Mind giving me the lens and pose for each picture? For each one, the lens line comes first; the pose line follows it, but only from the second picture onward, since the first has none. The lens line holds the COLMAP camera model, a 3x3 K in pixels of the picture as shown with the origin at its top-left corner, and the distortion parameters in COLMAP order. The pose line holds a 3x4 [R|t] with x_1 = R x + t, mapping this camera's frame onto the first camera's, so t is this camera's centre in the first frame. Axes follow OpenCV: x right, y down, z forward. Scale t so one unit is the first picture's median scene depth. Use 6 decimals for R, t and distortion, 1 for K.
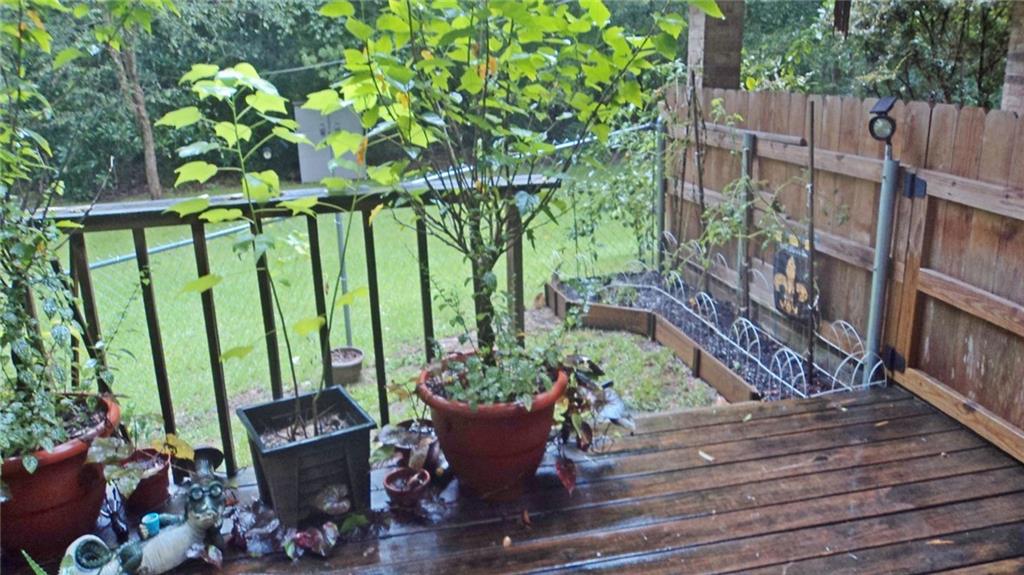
lens RADIAL K [[849.2, 0, 512.0], [0, 849.2, 287.5], [0, 0, 1]] dist [-0.009014, -0.003520]
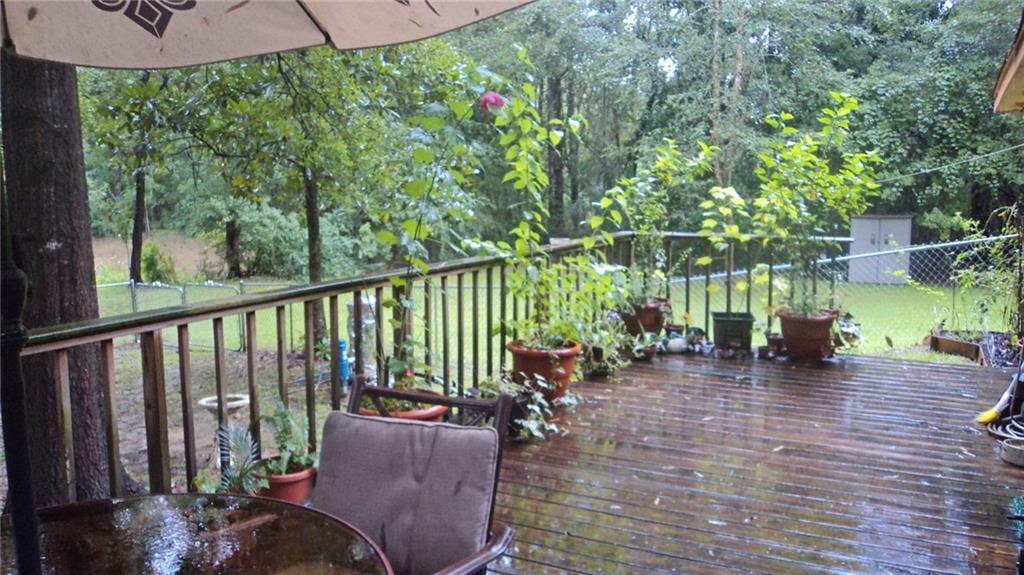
lens RADIAL K [[849.2, 0, 512.0], [0, 849.2, 287.5], [0, 0, 1]] dist [-0.009014, -0.003520]
pose [[0.779681, 0.115571, -0.615419, 0.915634], [-0.194321, 0.978955, -0.062348, 0.394285], [0.595262, 0.168201, 0.785730, -1.656048]]
